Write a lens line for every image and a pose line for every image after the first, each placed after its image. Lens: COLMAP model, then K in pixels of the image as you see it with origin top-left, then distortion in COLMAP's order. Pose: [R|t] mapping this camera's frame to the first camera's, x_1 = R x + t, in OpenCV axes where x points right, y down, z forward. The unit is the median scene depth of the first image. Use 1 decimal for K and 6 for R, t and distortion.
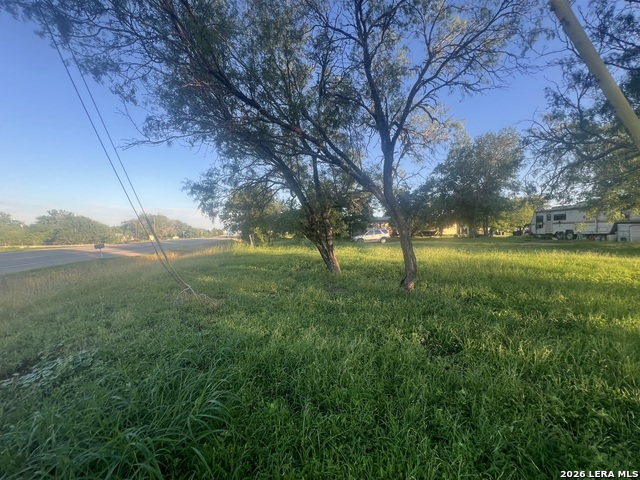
lens RADIAL K [[257.1, 0, 319.9], [0, 257.1, 237.6], [0, 0, 1]] dist [0.000580, 0.000255]
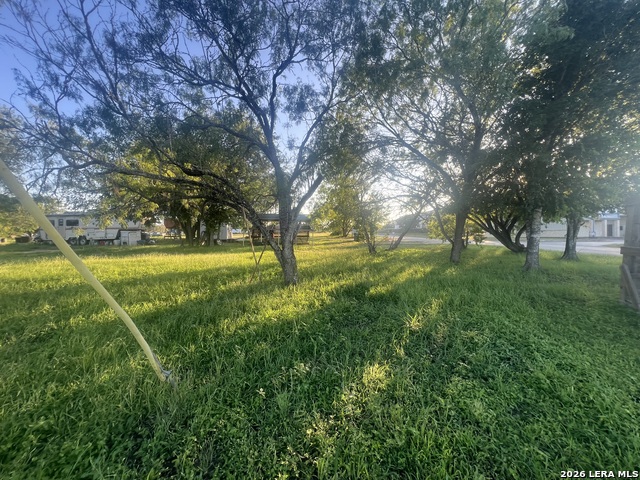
lens RADIAL K [[257.1, 0, 320.0], [0, 257.1, 237.4], [0, 0, 1]] dist [0.000580, 0.000255]
pose [[0.069261, -0.005613, 0.997583, 0.057678], [0.029454, 0.999560, 0.003579, 0.003564], [-0.997164, 0.029135, 0.069396, -0.037550]]
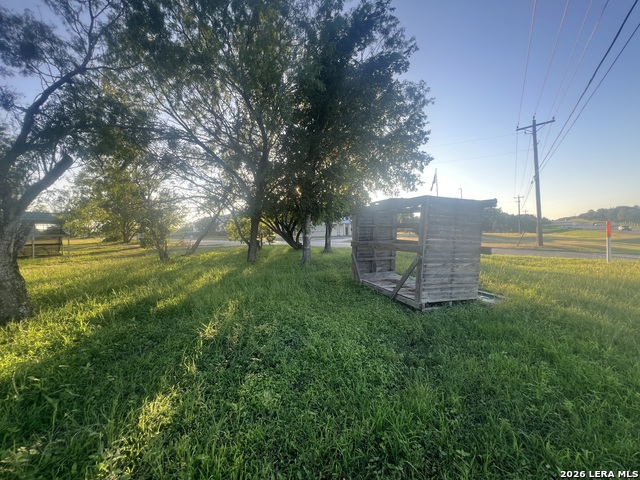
lens RADIAL K [[257.1, 0, 319.1], [0, 257.1, 237.1], [0, 0, 1]] dist [0.000580, 0.000255]
pose [[-0.619077, 0.015324, 0.785180, 0.074006], [0.055139, 0.998190, 0.023993, 0.005669], [-0.783392, 0.058148, -0.618802, -0.059308]]
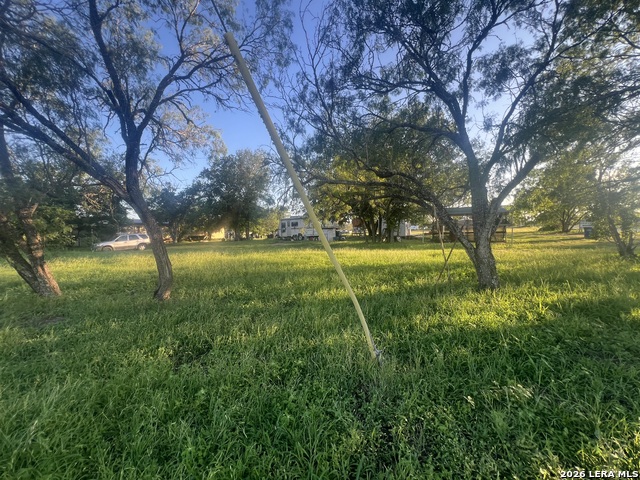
lens RADIAL K [[257.1, 0, 319.8], [0, 257.1, 237.4], [0, 0, 1]] dist [0.000580, 0.000255]
pose [[0.667875, -0.017005, 0.744079, 0.037333], [0.030277, 0.999532, -0.004334, 0.002930], [-0.743657, 0.025423, 0.668078, -0.011788]]
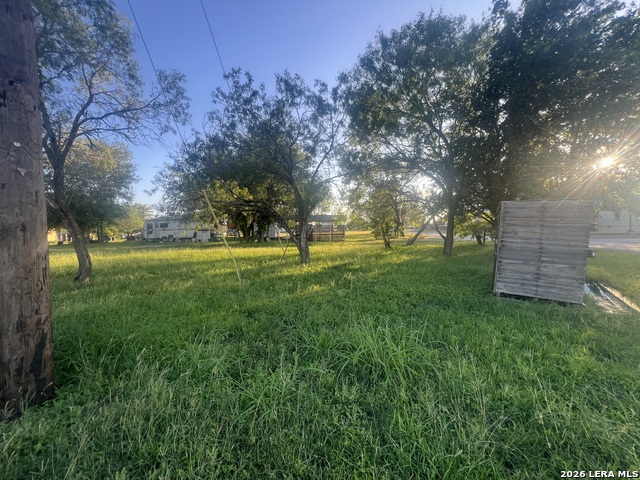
lens RADIAL K [[257.1, 0, 321.7], [0, 257.1, 237.2], [0, 0, 1]] dist [0.000580, 0.000255]
pose [[0.247969, -0.012681, 0.968685, -0.472476], [0.035029, 0.999378, 0.004116, 0.013709], [-0.968134, 0.032911, 0.248259, -0.344260]]
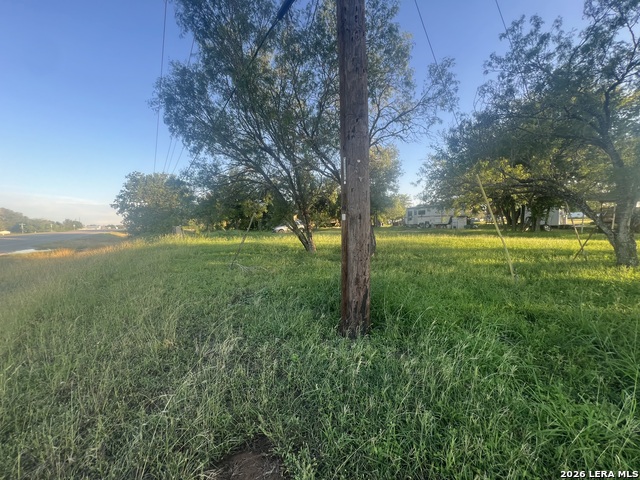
lens RADIAL K [[257.1, 0, 318.5], [0, 257.1, 237.5], [0, 0, 1]] dist [0.000580, 0.000255]
pose [[0.921808, -0.024657, 0.386863, -0.508696], [0.012411, 0.999341, 0.034121, 0.011925], [-0.387449, -0.026651, 0.921506, -0.321186]]
